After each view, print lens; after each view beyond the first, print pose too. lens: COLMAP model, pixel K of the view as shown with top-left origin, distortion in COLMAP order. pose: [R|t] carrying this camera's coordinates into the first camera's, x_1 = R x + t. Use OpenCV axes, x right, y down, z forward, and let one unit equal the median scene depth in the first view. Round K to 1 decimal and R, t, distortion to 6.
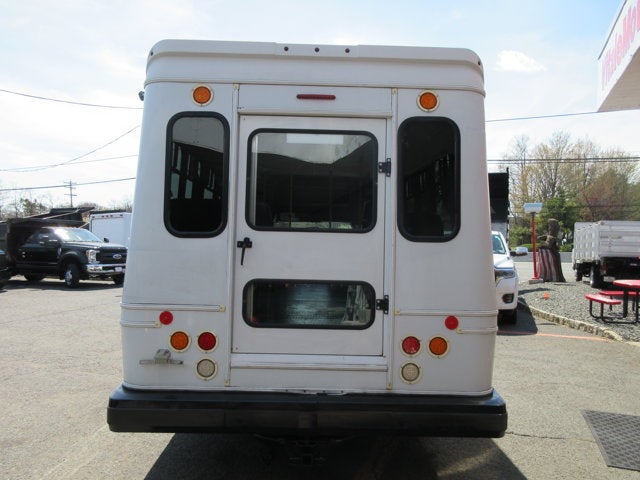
lens RADIAL K [[479.3, 0, 320.0], [0, 479.3, 240.0], [0, 0, 1]] dist [-0.003576, 0.005767]
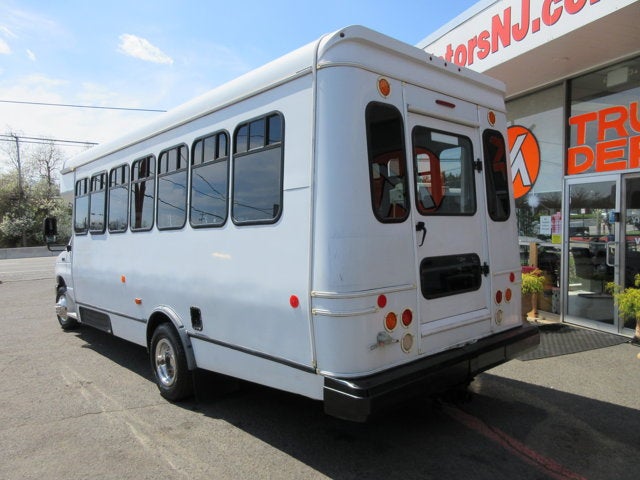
lens RADIAL K [[479.3, 0, 320.0], [0, 479.3, 240.0], [0, 0, 1]] dist [-0.003576, 0.005767]
pose [[0.747016, -0.051568, 0.662803, -1.078813], [0.037777, 0.998669, 0.035123, -0.010237], [-0.663732, -0.001199, 0.747970, 0.310726]]
